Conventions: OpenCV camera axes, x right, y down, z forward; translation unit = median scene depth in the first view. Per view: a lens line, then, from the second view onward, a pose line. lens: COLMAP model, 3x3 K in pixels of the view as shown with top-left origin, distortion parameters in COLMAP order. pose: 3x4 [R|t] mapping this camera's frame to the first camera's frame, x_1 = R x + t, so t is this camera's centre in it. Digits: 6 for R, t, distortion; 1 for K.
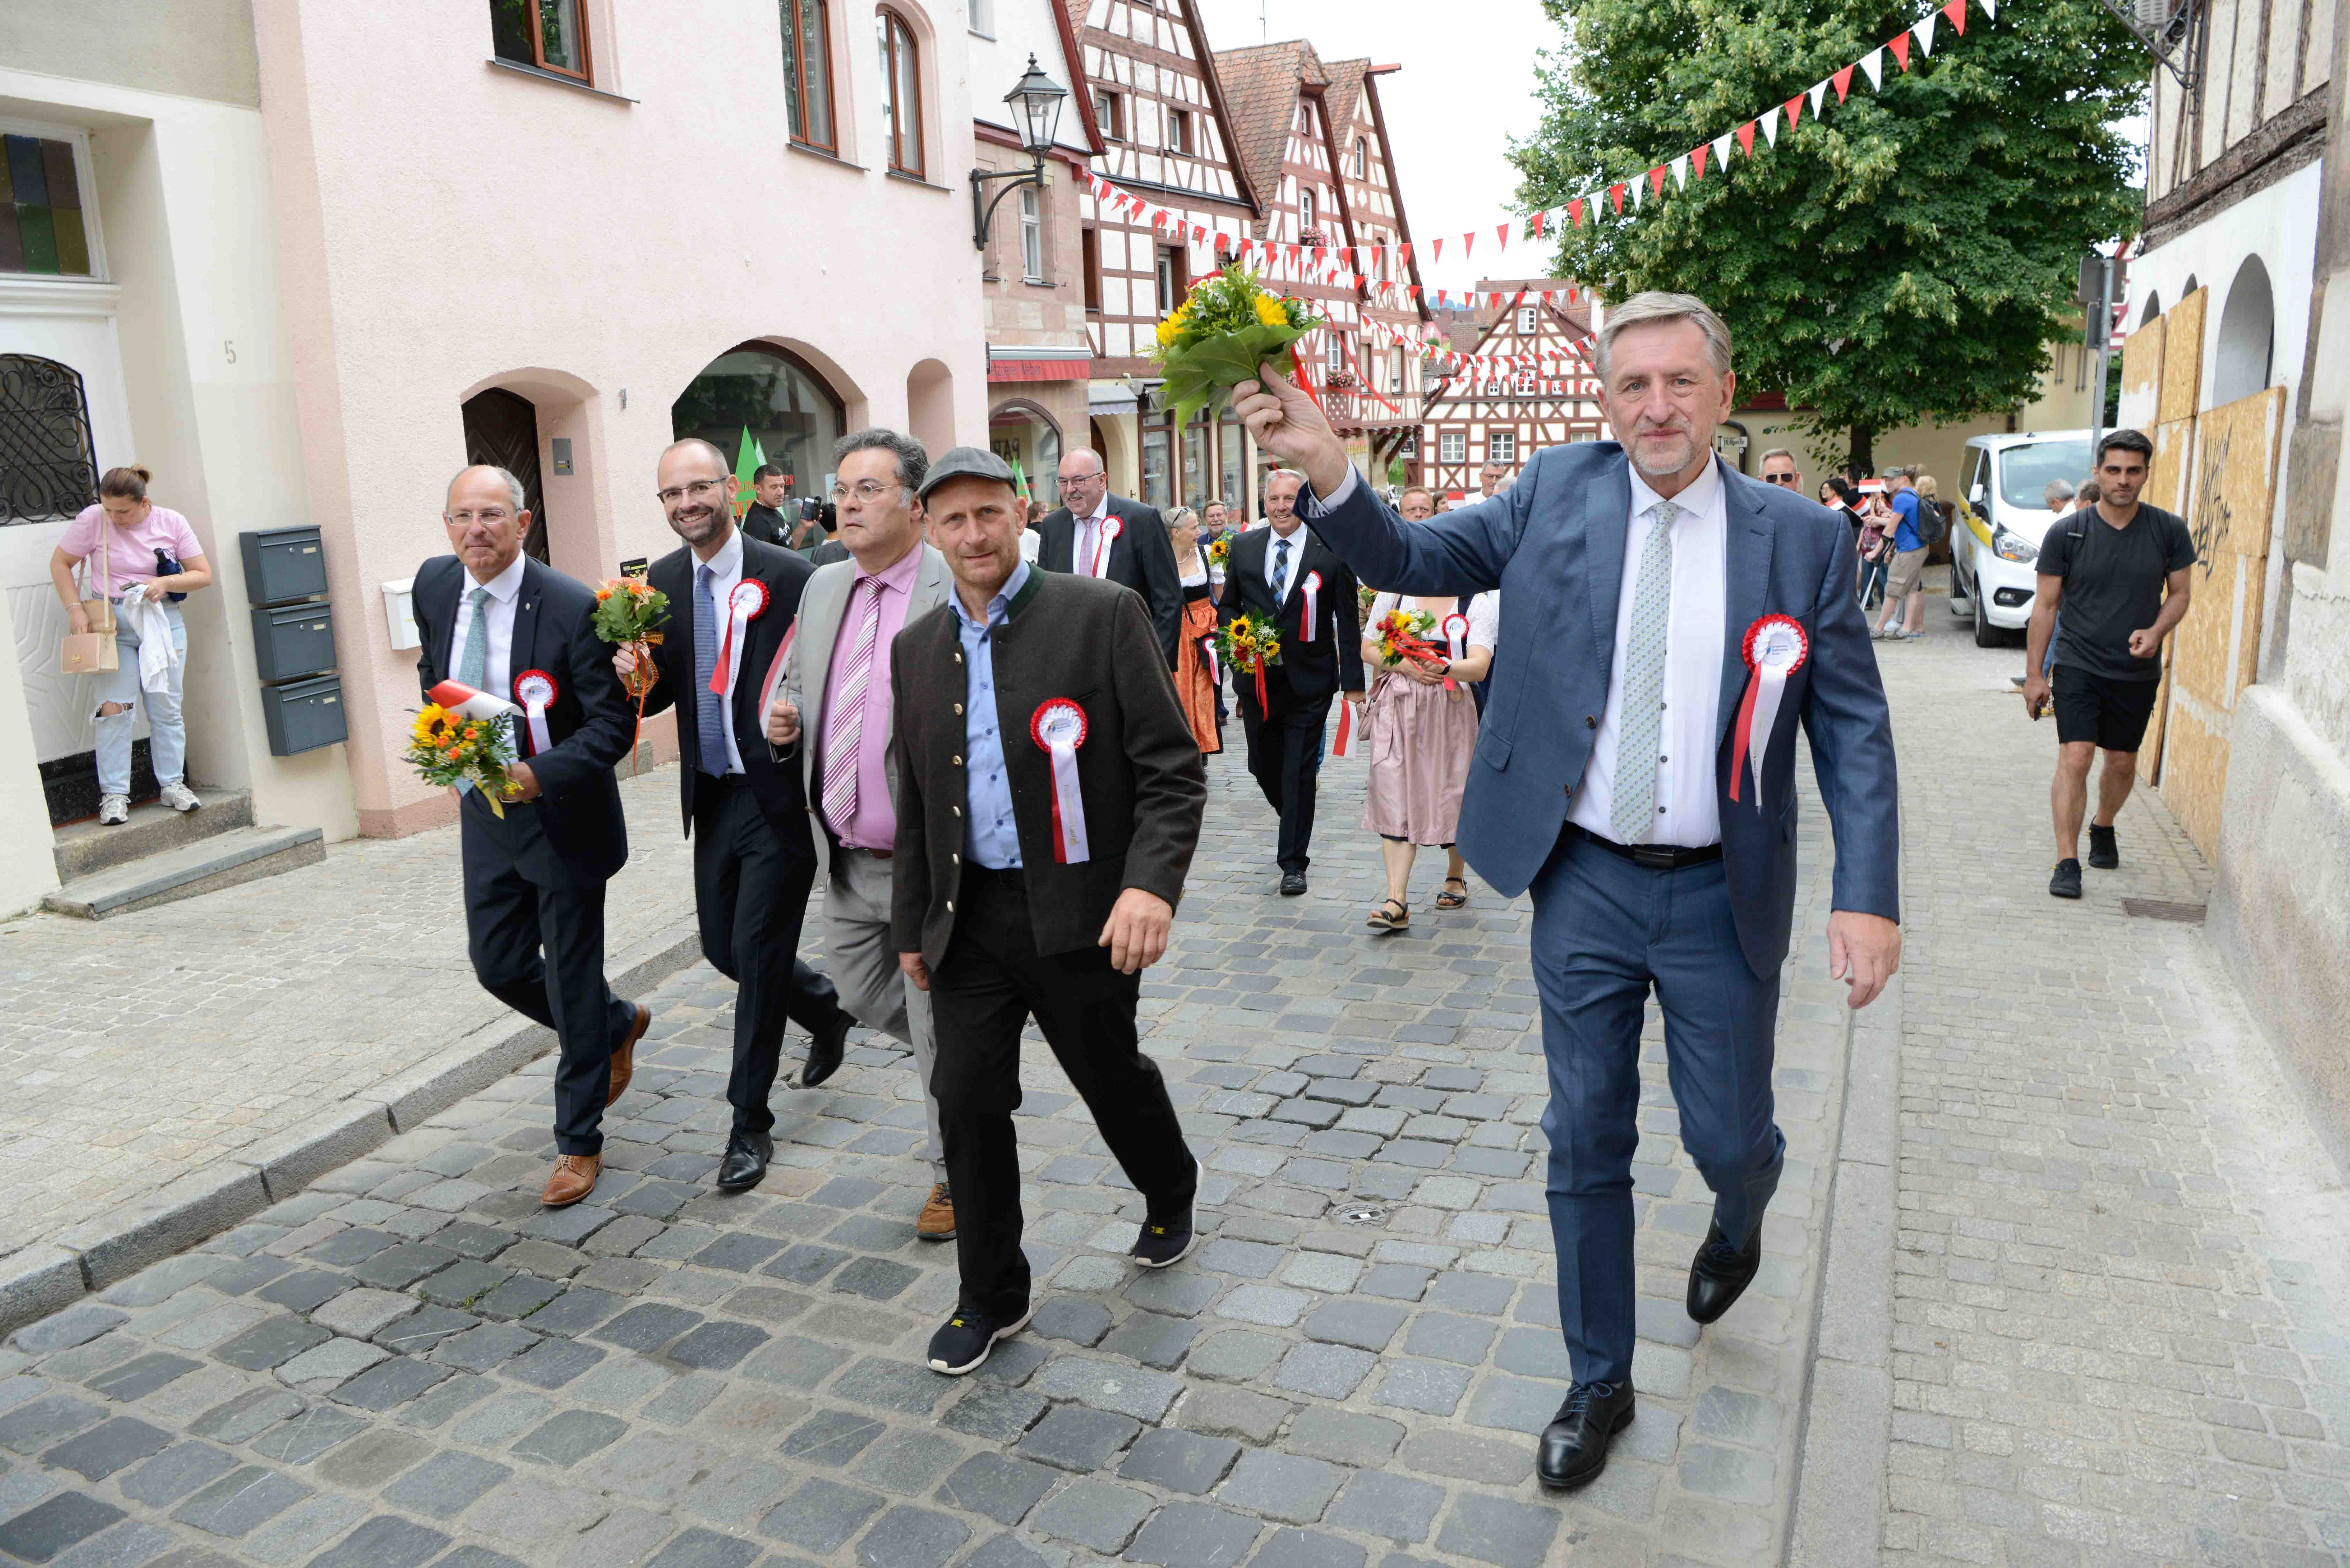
lens RADIAL K [[1702.4, 0, 1175.0], [0, 1702.4, 784.0], [0, 0, 1]] dist [-0.050535, 0.003554]
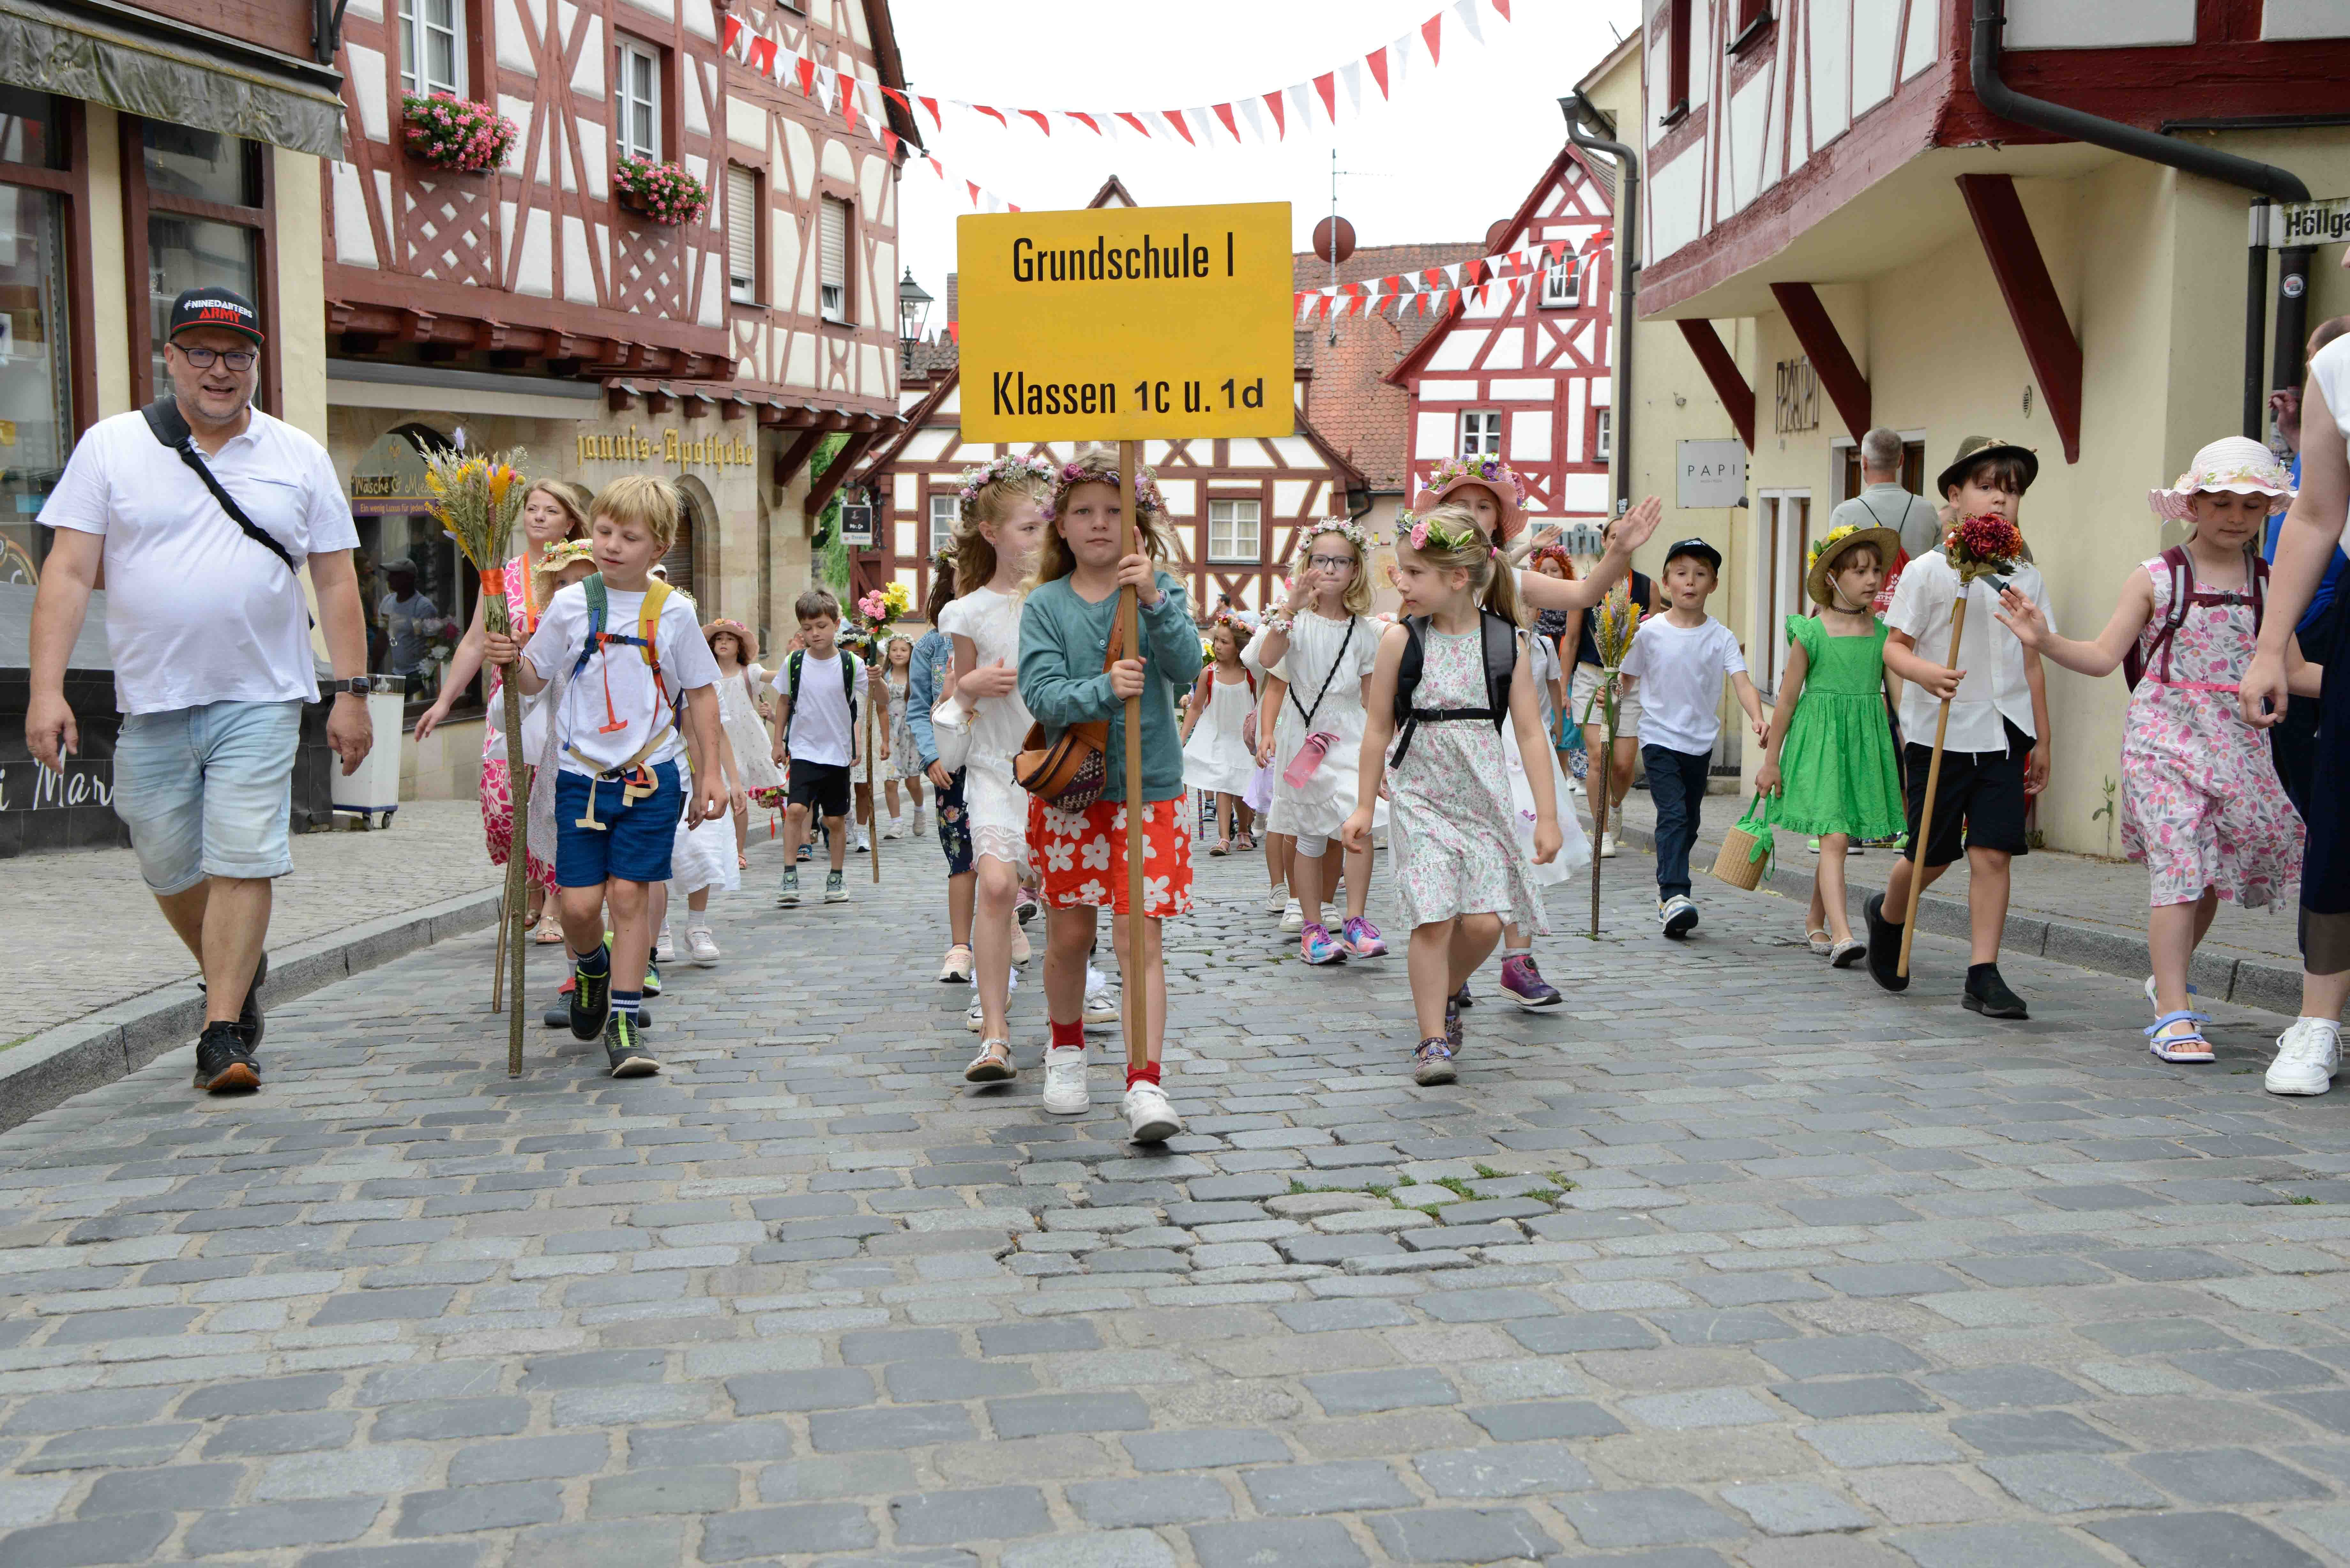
lens RADIAL K [[2822.1, 0, 1175.0], [0, 2822.1, 784.0], [0, 0, 1]] dist [0.000432, 0.000424]
pose [[0.969012, 0.009455, 0.246834, 0.049344], [0.022396, 0.991789, -0.125912, -0.047134], [-0.245997, 0.127538, 0.960843, 0.384873]]
